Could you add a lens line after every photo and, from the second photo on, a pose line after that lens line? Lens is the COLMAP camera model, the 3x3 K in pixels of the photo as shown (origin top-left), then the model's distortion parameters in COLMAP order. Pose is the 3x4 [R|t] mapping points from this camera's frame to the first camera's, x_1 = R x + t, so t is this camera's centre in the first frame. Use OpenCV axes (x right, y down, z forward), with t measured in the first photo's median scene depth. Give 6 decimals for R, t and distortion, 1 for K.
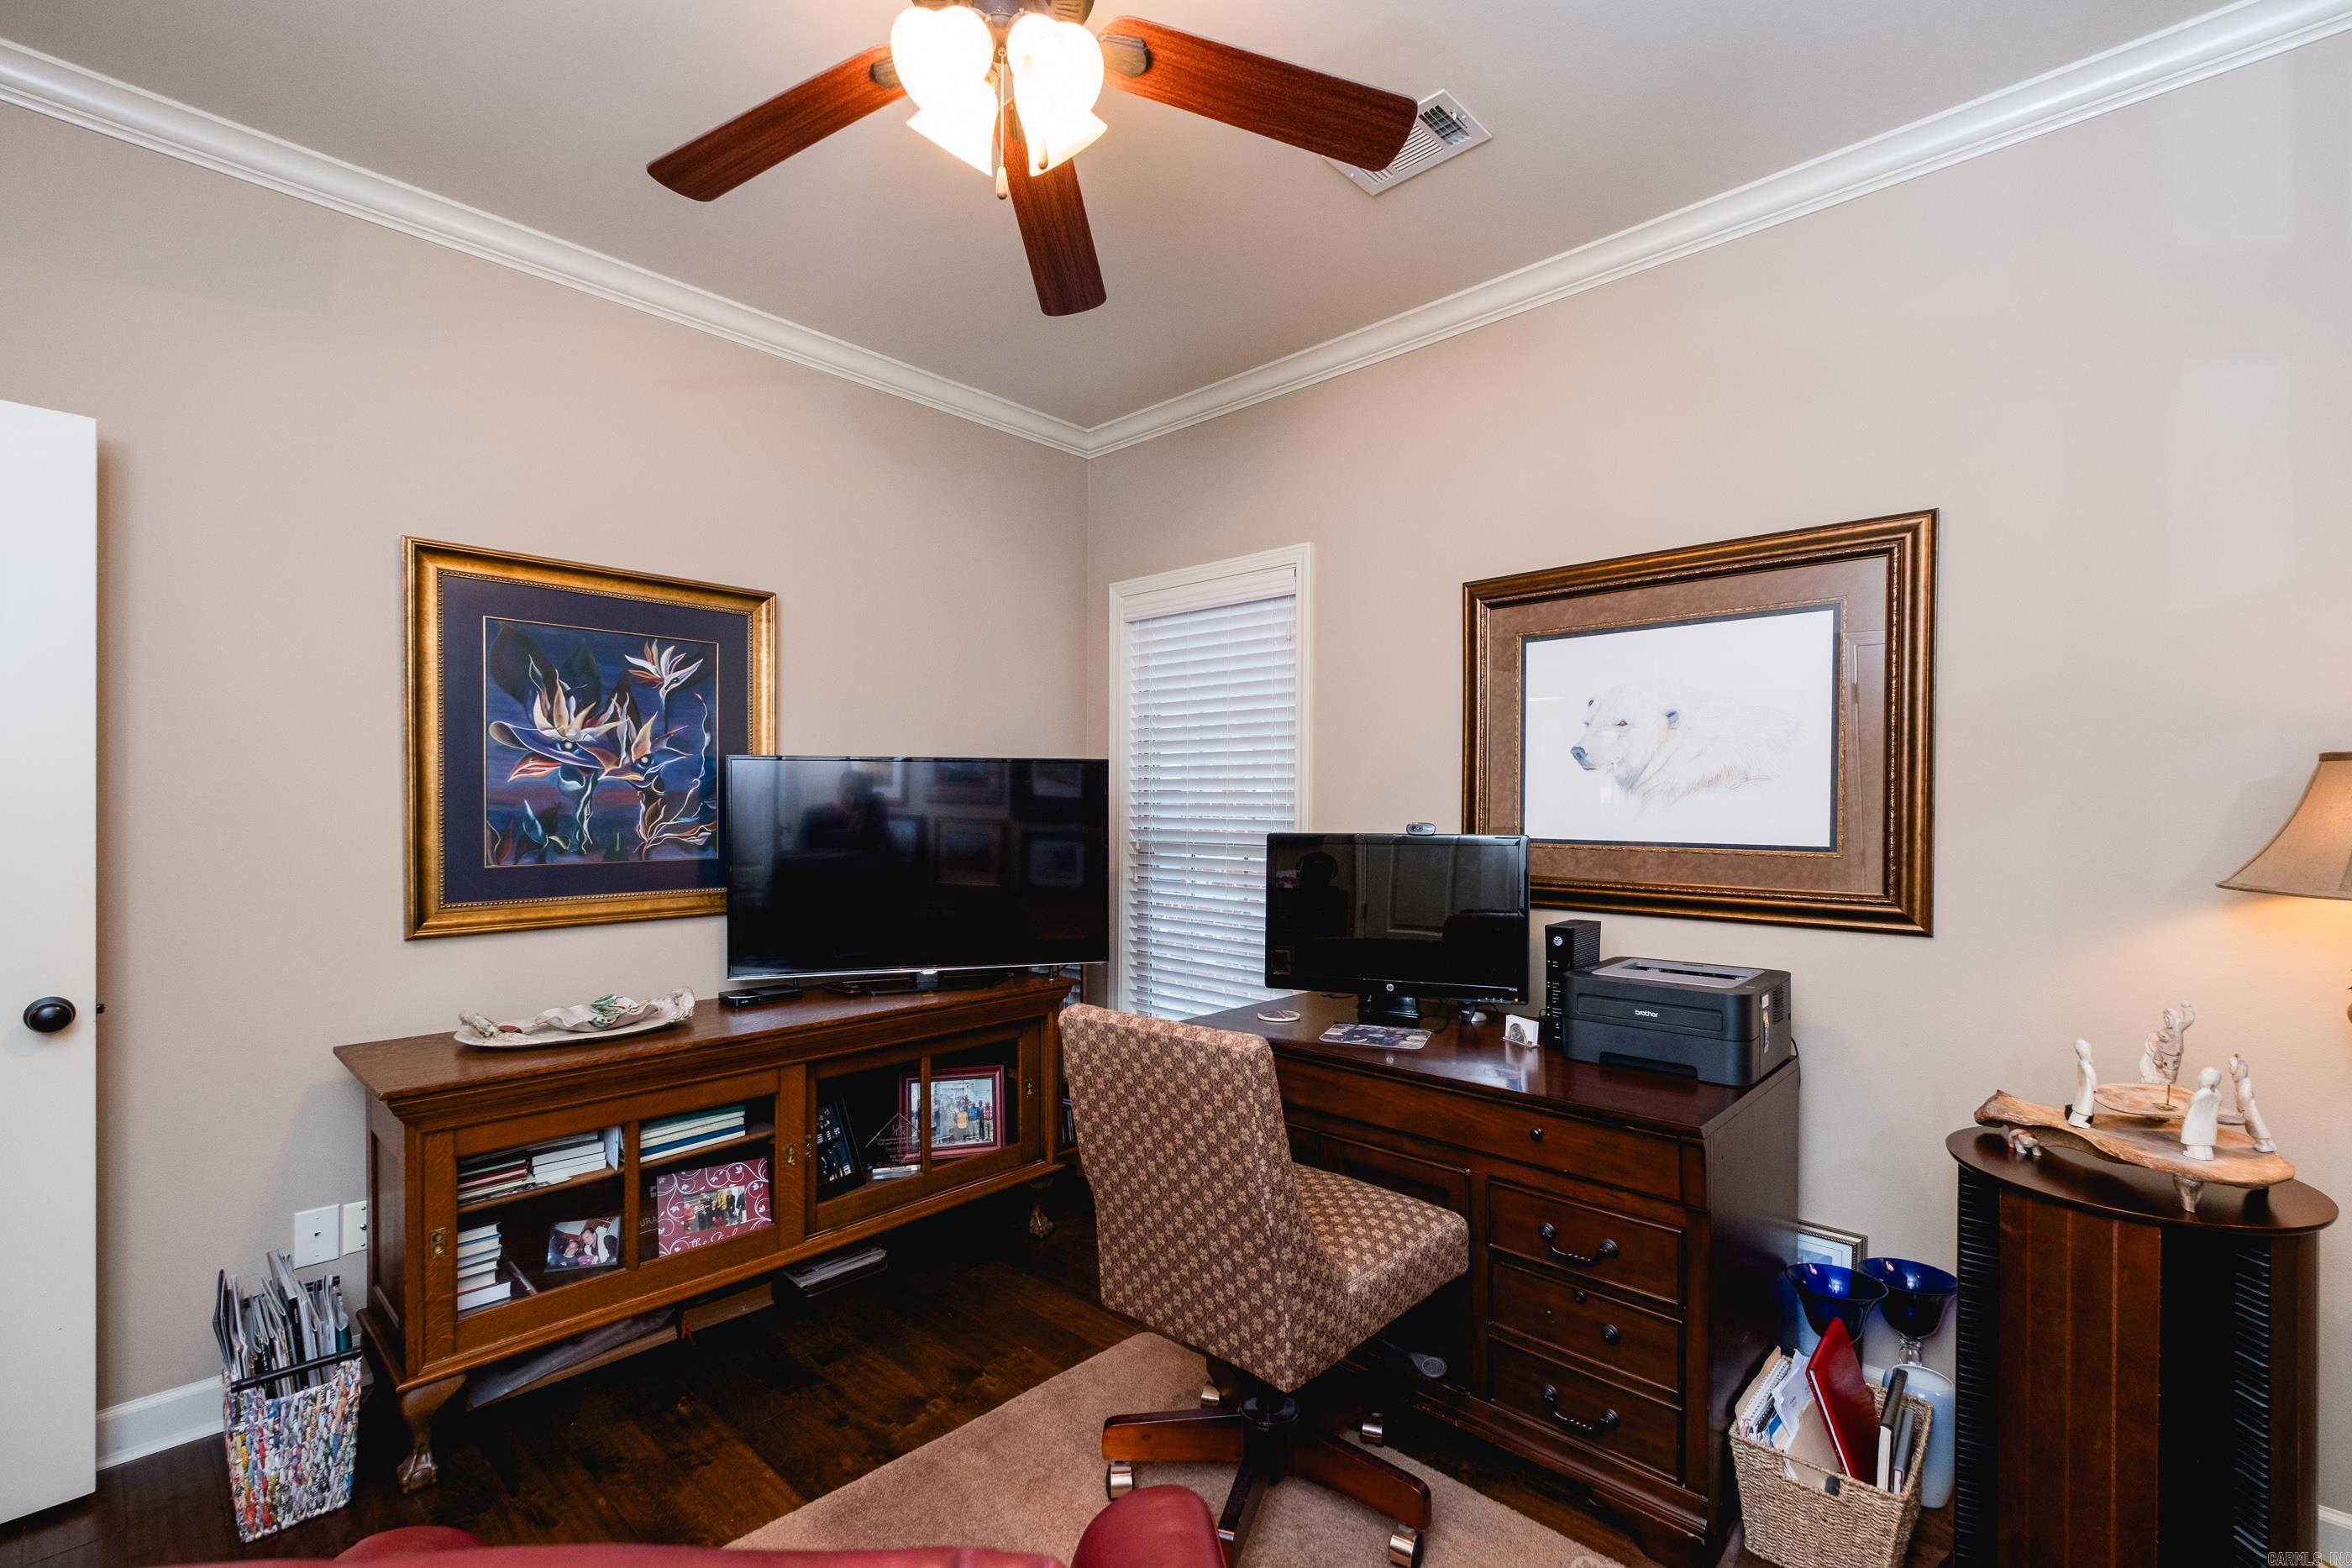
lens RADIAL K [[1018.2, 0, 1082.0], [0, 1018.2, 820.7], [0, 0, 1]] dist [0.000594, 0.000042]
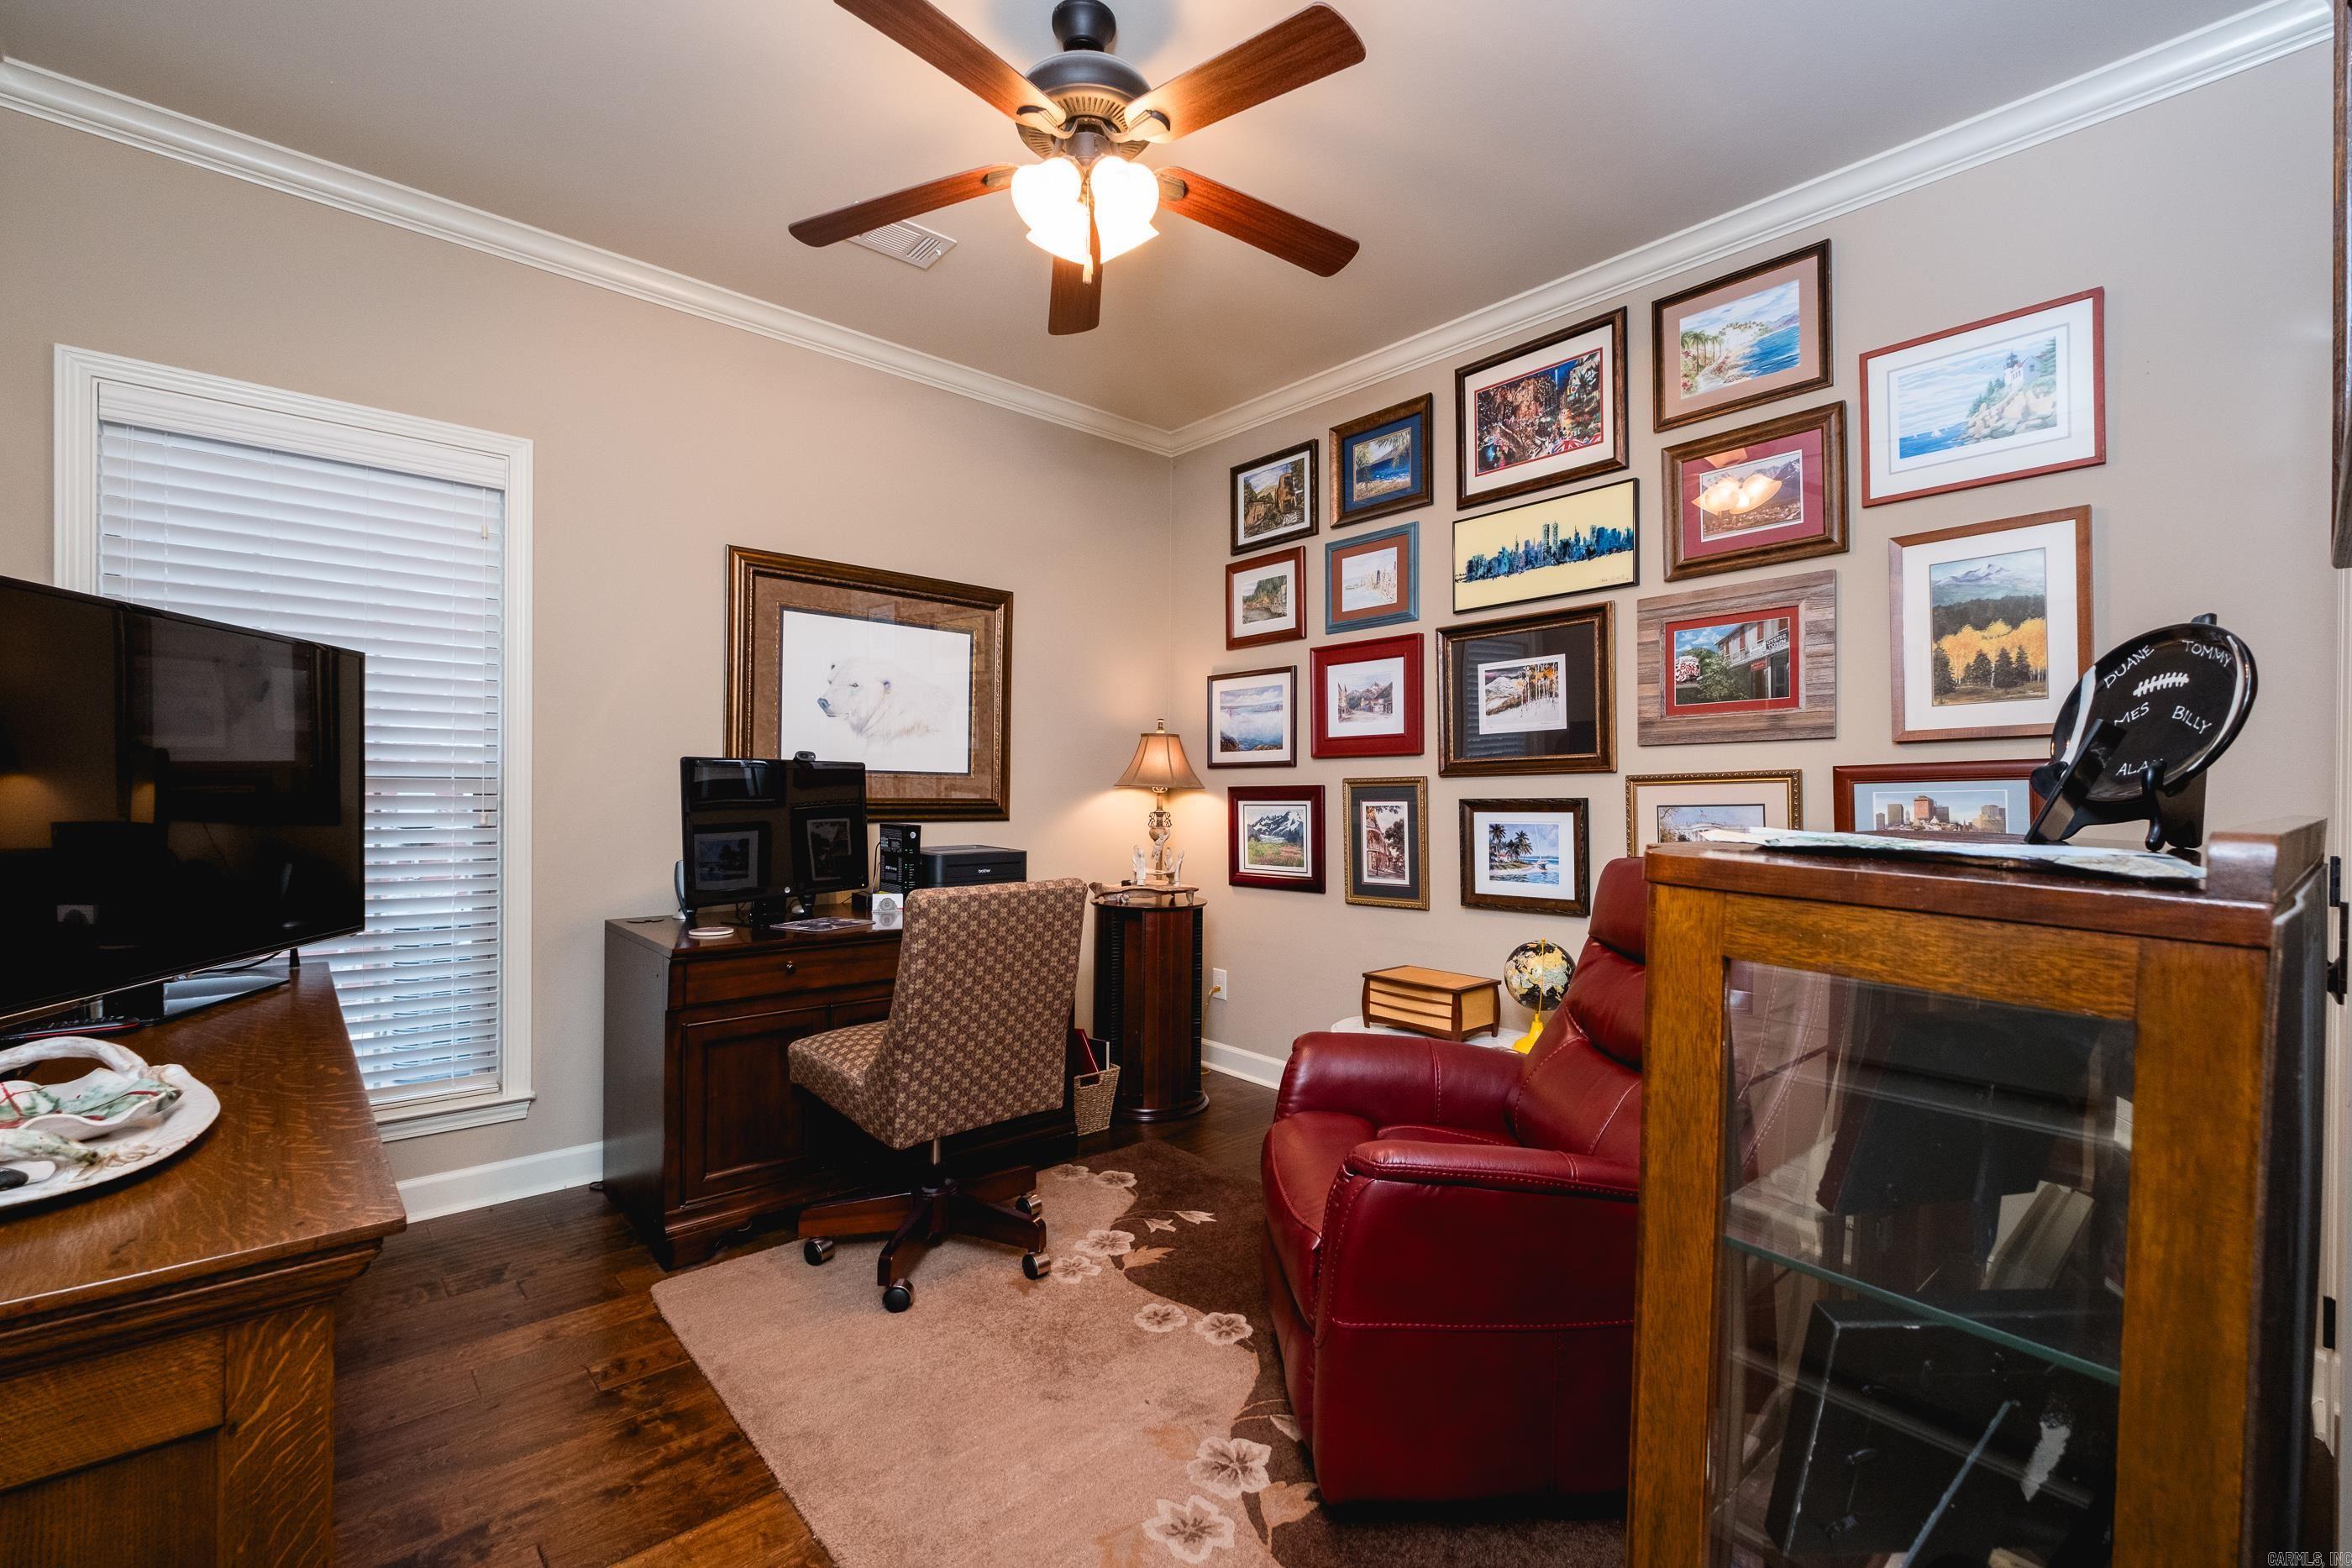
lens RADIAL K [[1017.9, 0, 1217.8], [0, 1017.9, 775.8], [0, 0, 1]] dist [0.001534, 0.000224]
pose [[0.014884, 0.011382, 0.999824, -0.814493], [0.007375, 0.999907, -0.011493, 0.045407], [-0.999862, 0.007544, 0.014799, 0.473755]]
